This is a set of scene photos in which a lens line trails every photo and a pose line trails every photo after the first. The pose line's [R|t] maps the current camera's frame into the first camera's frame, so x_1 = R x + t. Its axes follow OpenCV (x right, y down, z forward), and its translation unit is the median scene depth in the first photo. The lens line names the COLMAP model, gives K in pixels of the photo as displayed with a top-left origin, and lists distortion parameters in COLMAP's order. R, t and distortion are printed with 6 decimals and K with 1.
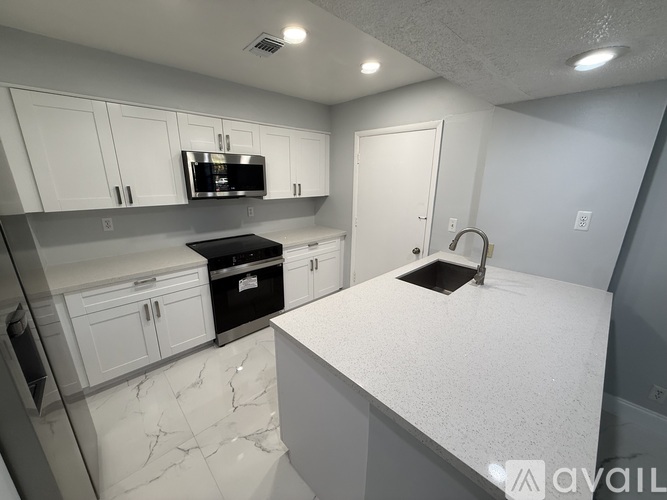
lens RADIAL K [[268.6, 0, 331.3], [0, 268.6, 253.1], [0, 0, 1]] dist [0.003046, 0.000415]
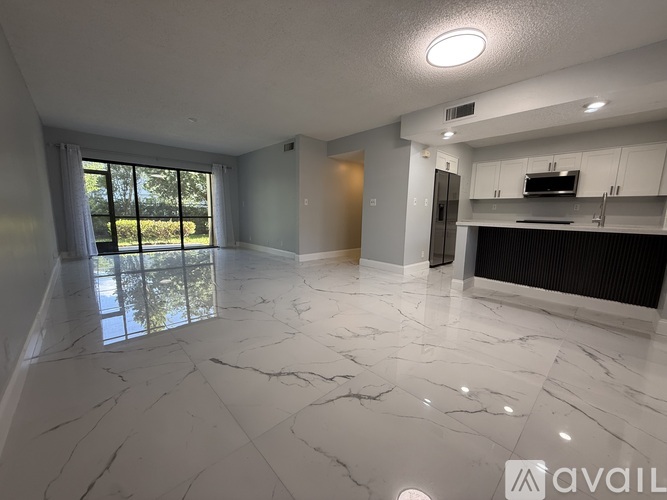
lens RADIAL K [[268.6, 0, 331.0], [0, 268.6, 250.1], [0, 0, 1]] dist [0.003046, 0.000415]
pose [[-0.009348, 0.137710, -0.990428, 1.542165], [-0.294513, 0.946159, 0.134335, 0.345568], [0.955602, 0.292950, 0.031713, -0.375700]]
